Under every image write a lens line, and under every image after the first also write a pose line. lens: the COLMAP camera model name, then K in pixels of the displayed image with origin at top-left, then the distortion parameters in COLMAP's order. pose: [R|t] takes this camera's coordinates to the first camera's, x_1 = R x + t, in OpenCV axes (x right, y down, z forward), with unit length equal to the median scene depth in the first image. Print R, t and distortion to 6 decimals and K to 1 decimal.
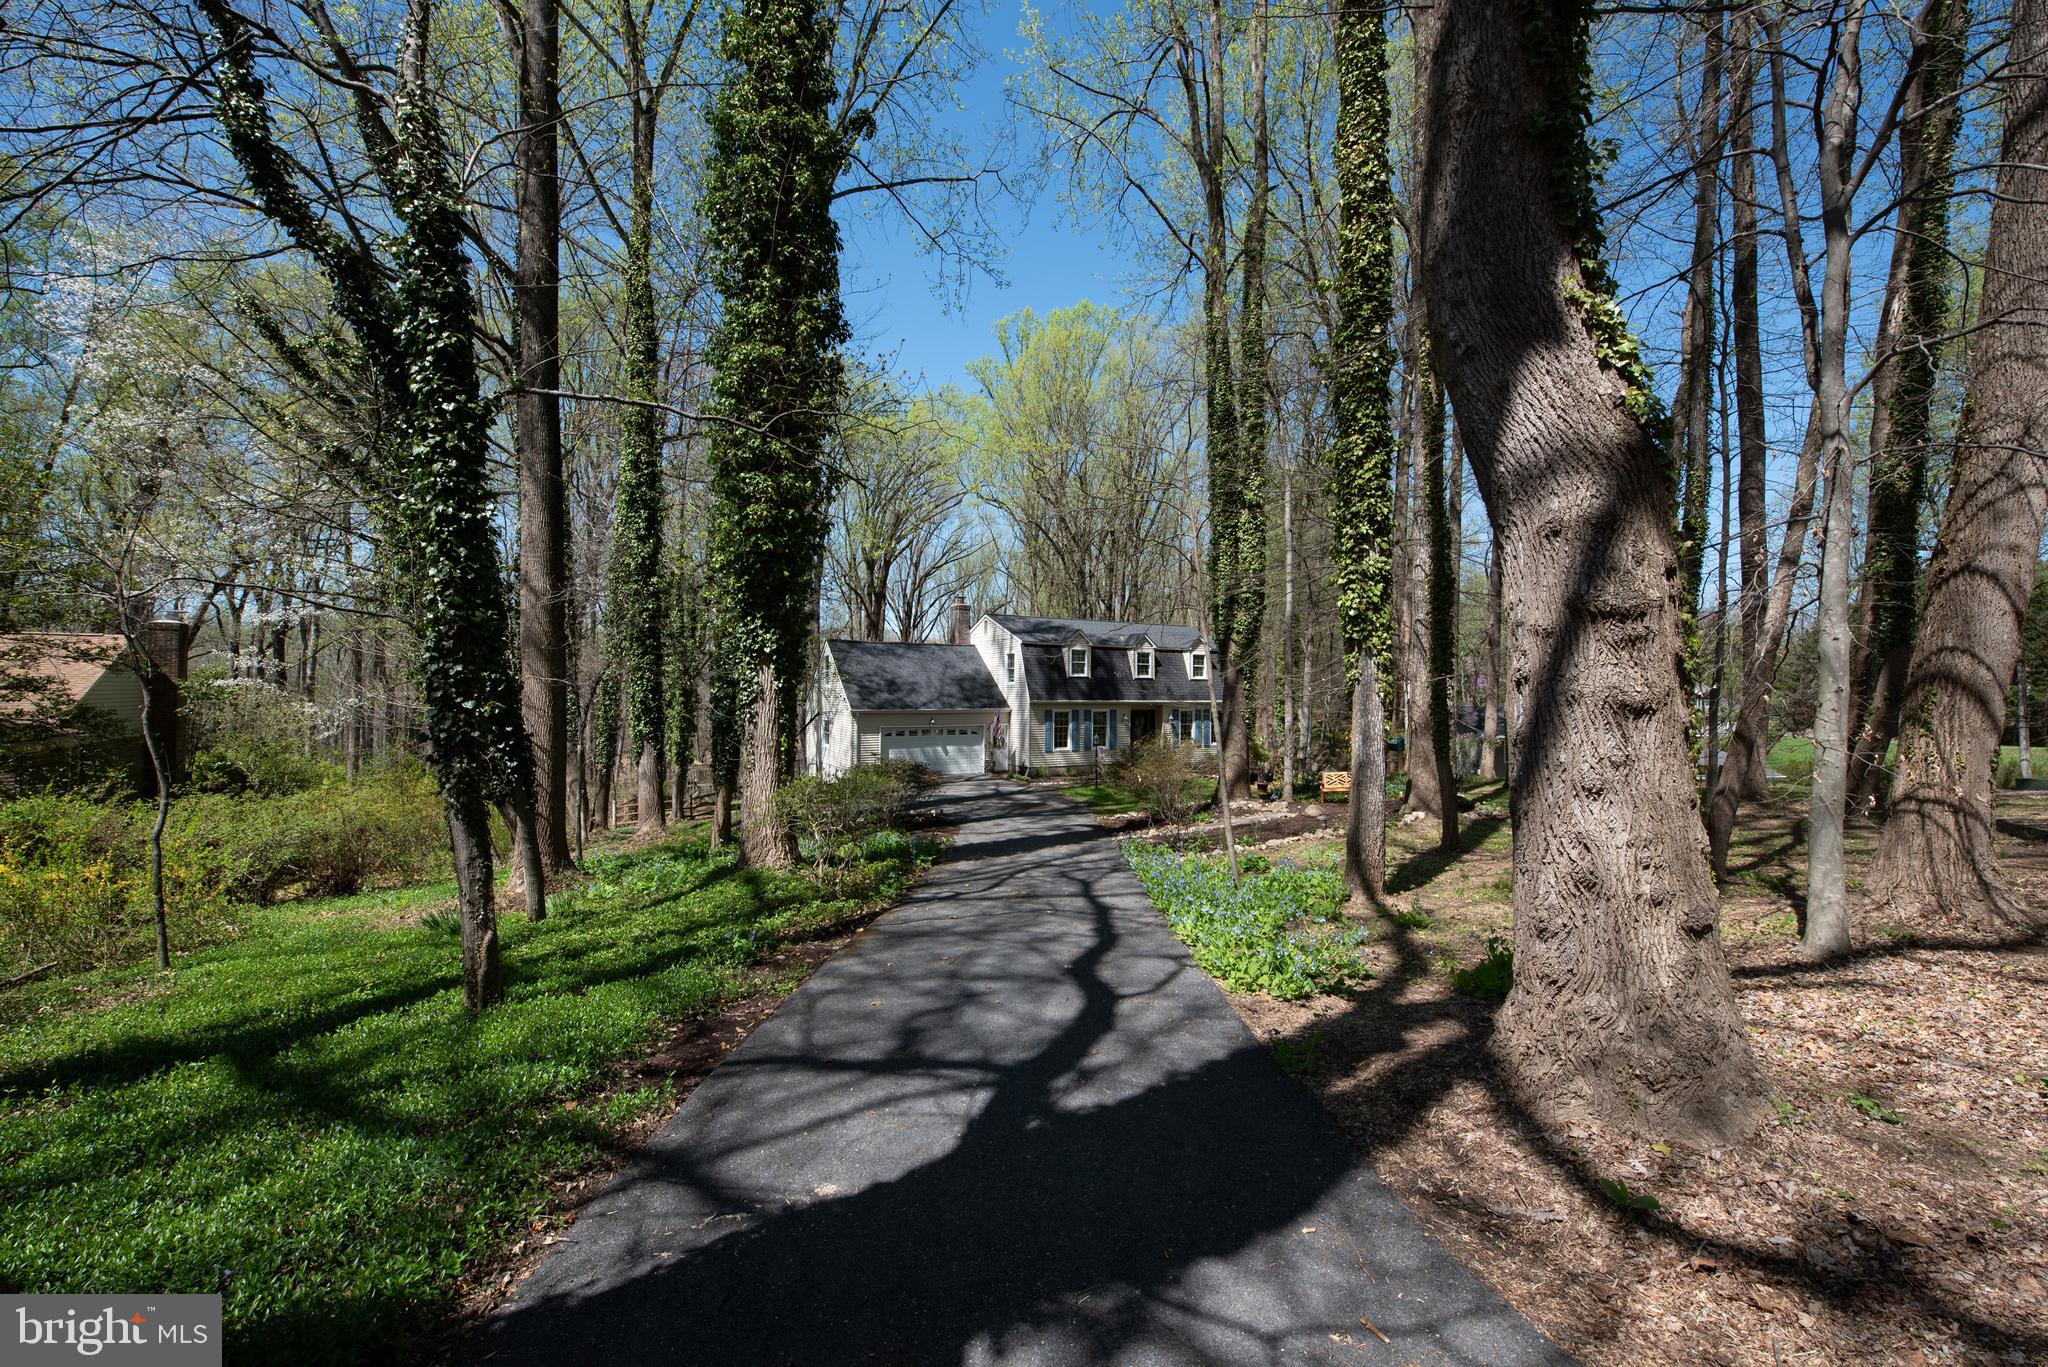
lens RADIAL K [[803.1, 0, 1024.0], [0, 803.1, 683.5], [0, 0, 1]] dist [-0.016626, -0.000079]
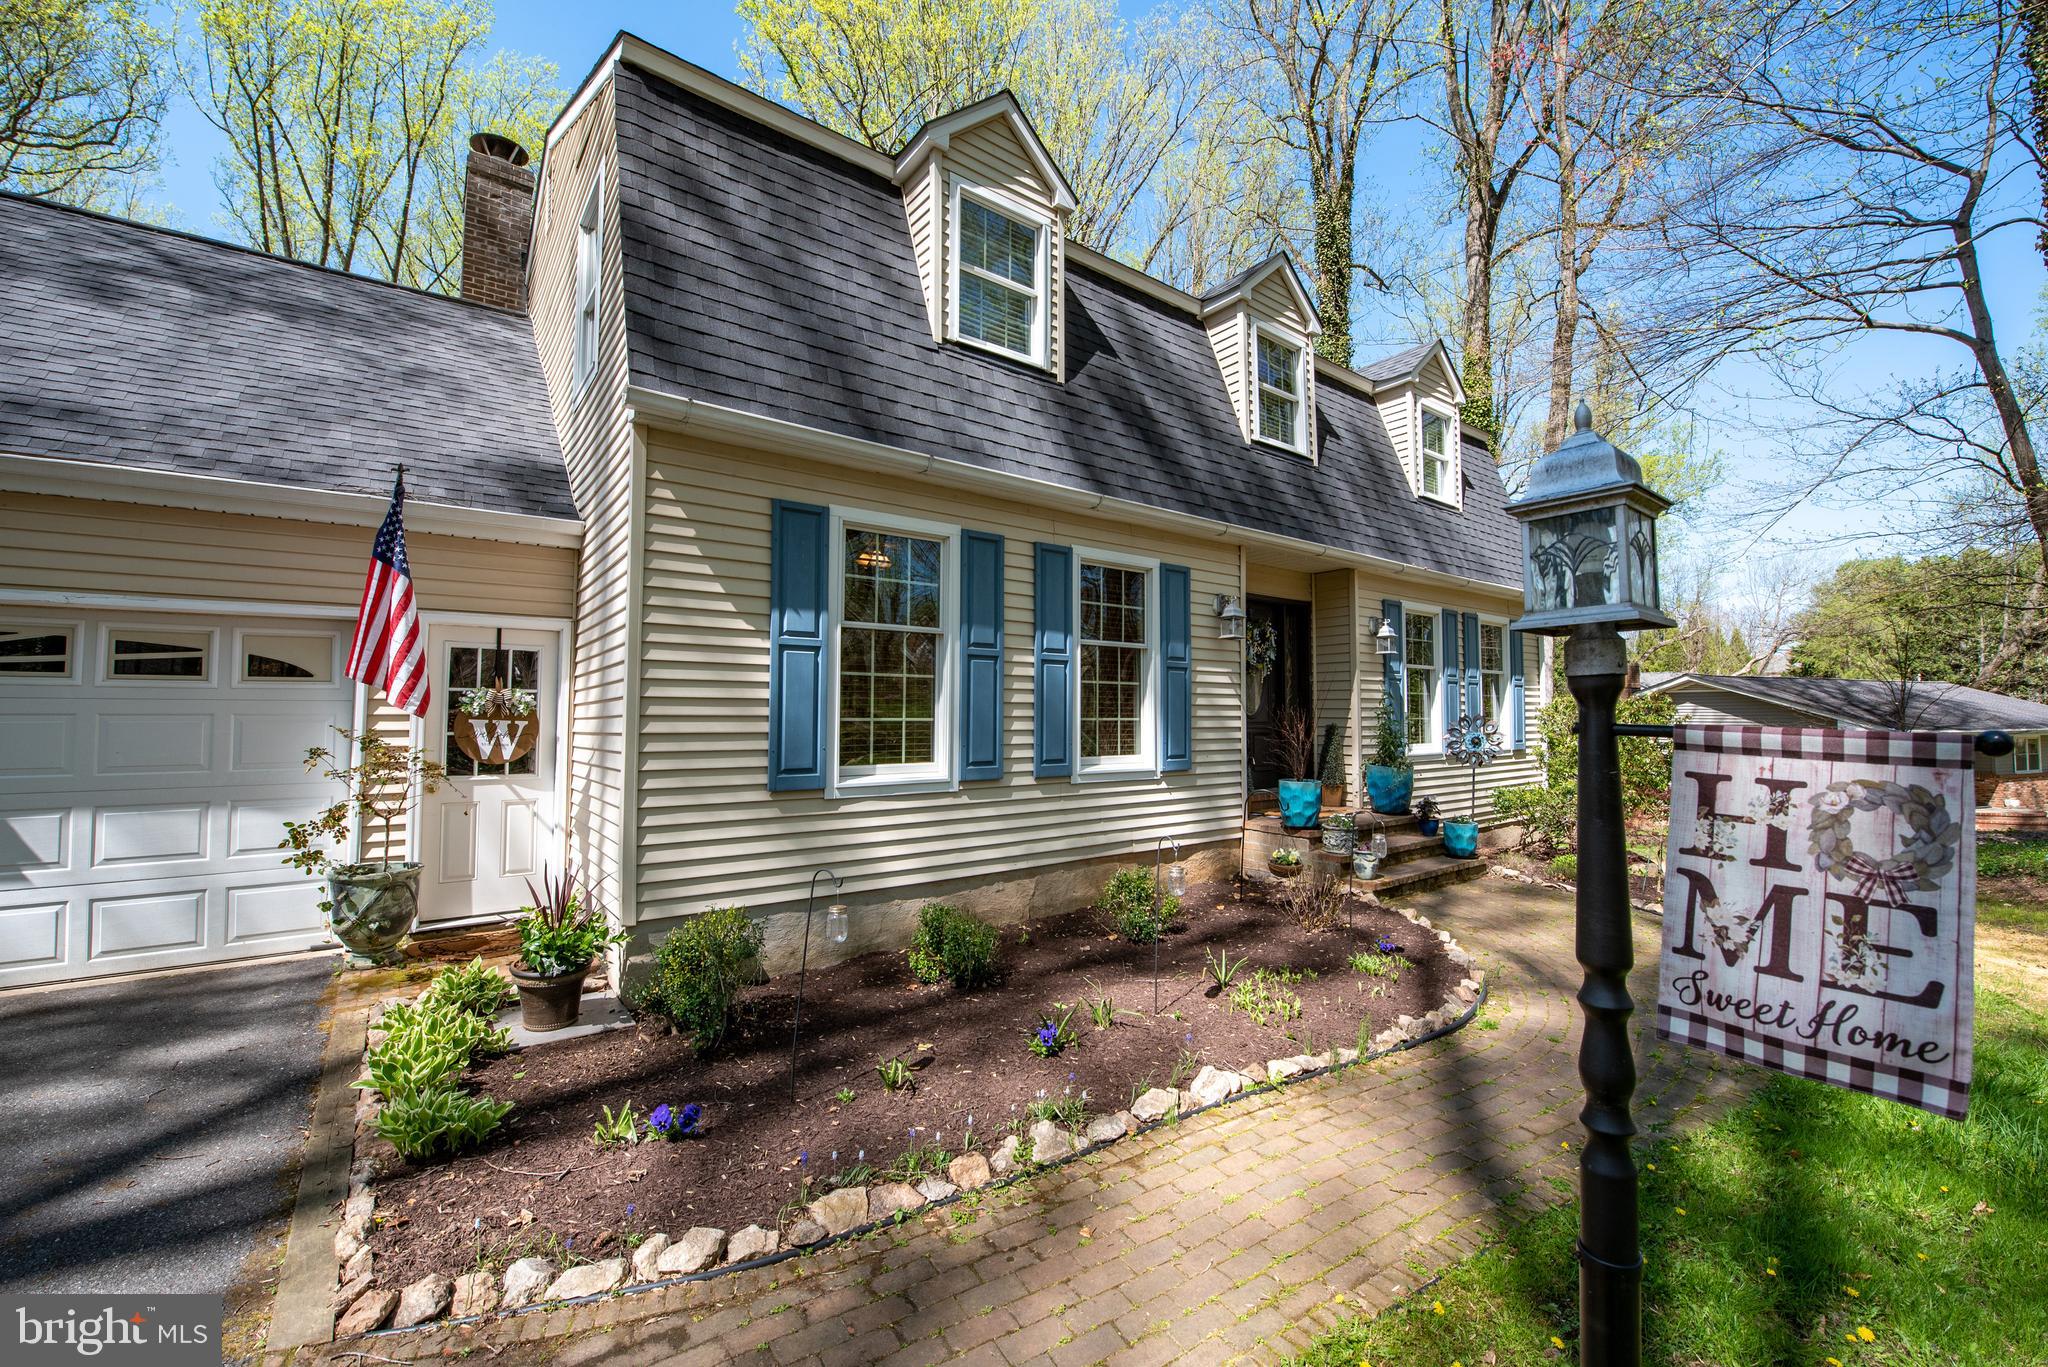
lens RADIAL K [[803.1, 0, 1024.0], [0, 803.1, 683.5], [0, 0, 1]] dist [-0.016626, -0.000079]
pose [[0.988703, 0.006876, 0.149732, 0.047048], [-0.003316, 0.999706, -0.024010, 0.065353], [-0.149853, 0.023243, 0.988435, 0.821319]]
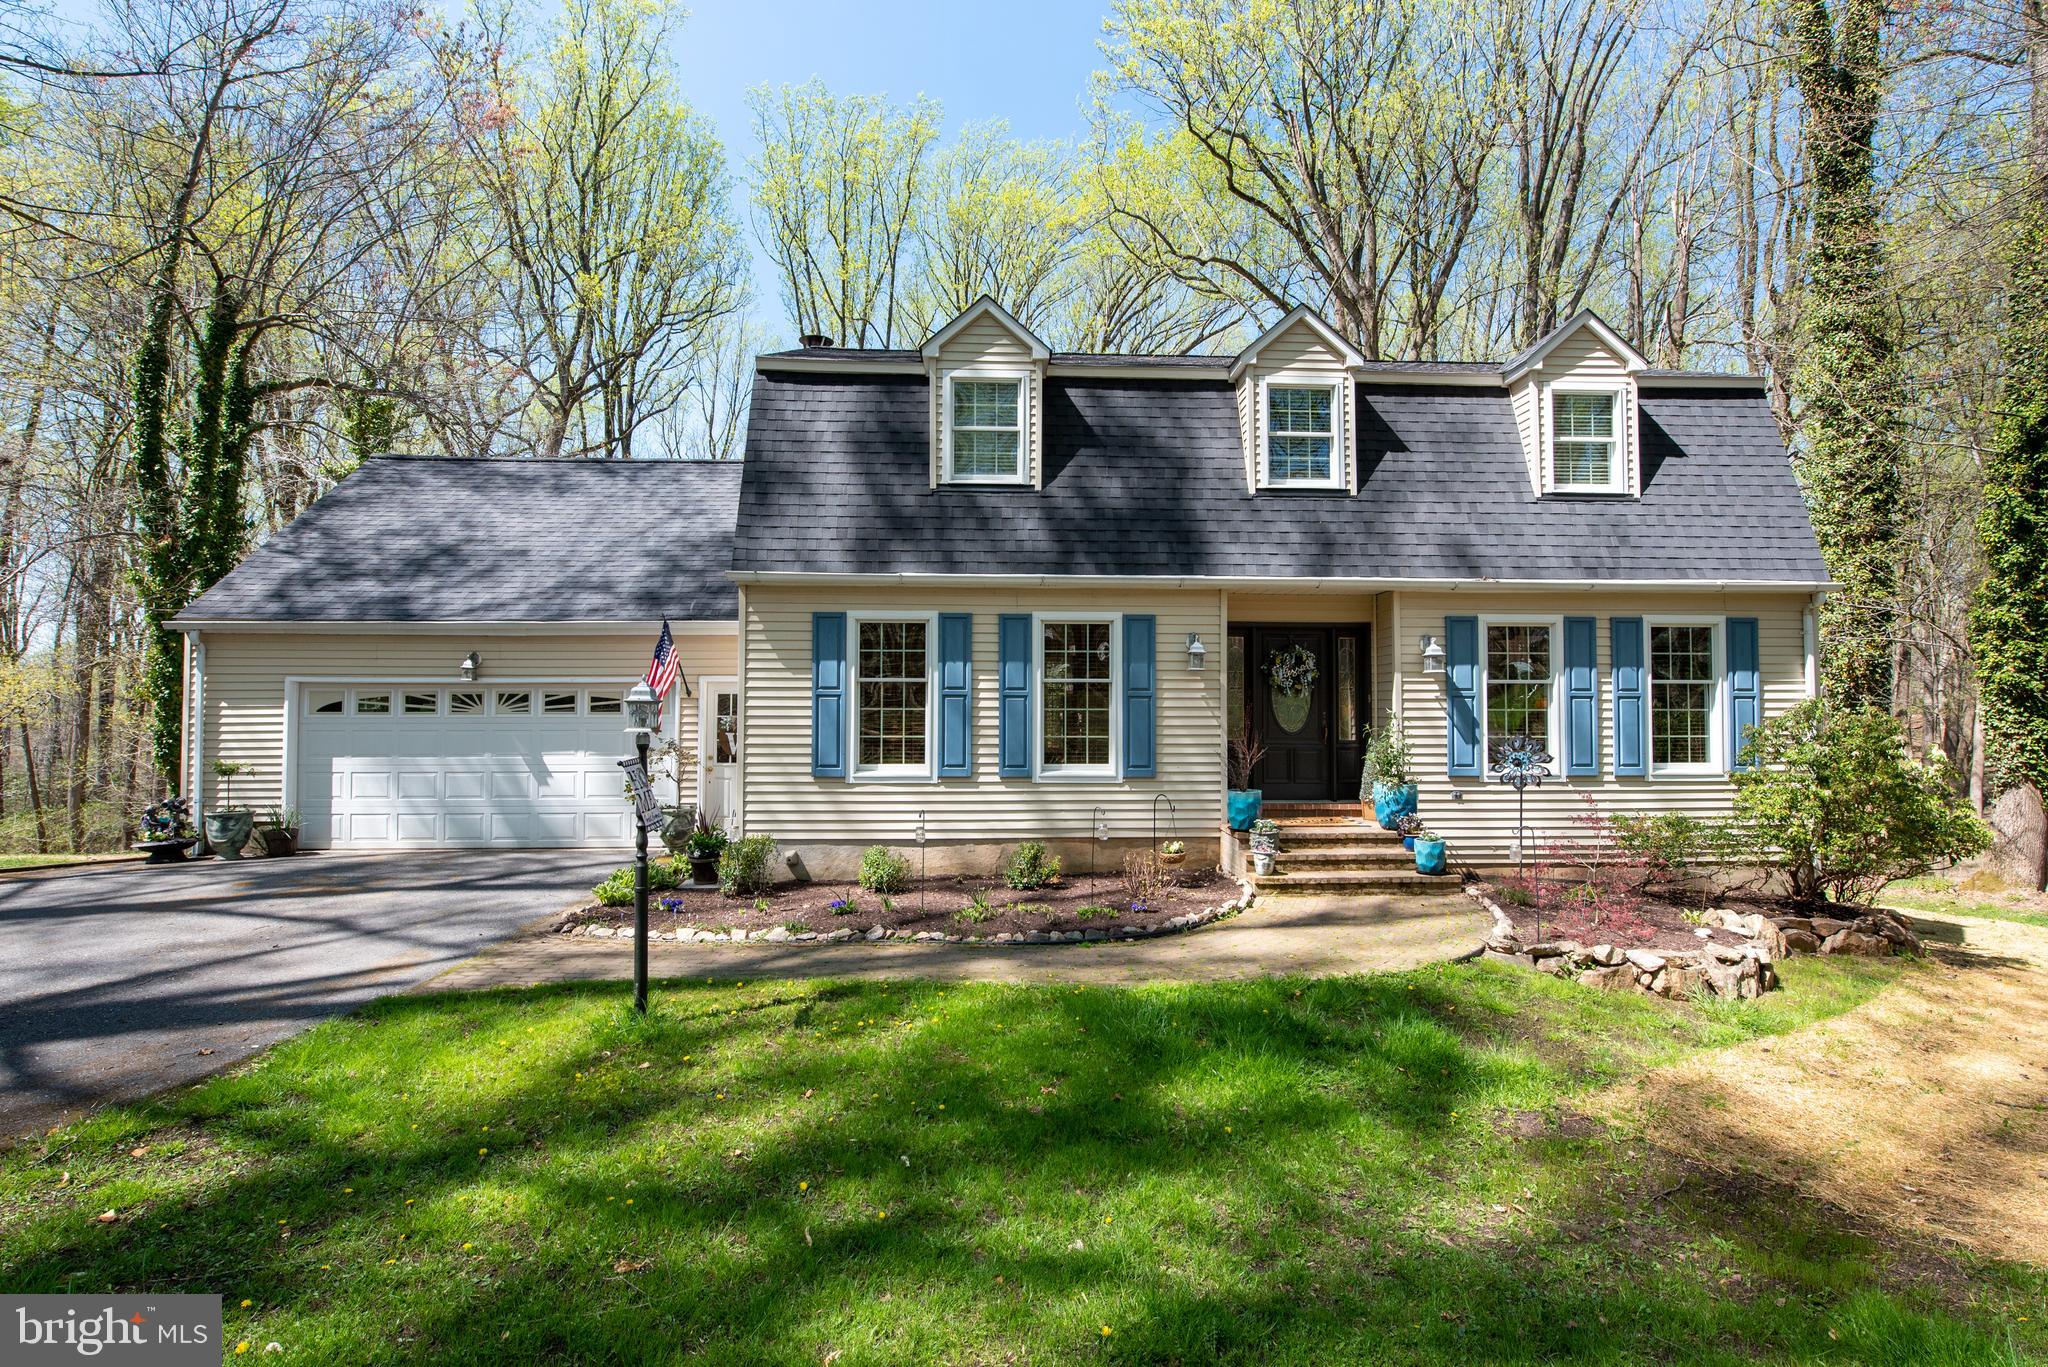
lens RADIAL K [[902.3, 0, 1024.0], [0, 902.3, 683.5], [0, 0, 1]] dist [-0.002421, -0.000096]
pose [[0.904831, -0.010139, -0.425651, 0.195183], [0.005623, 0.999914, -0.011866, 0.056090], [0.425734, 0.008343, 0.904810, 0.744124]]
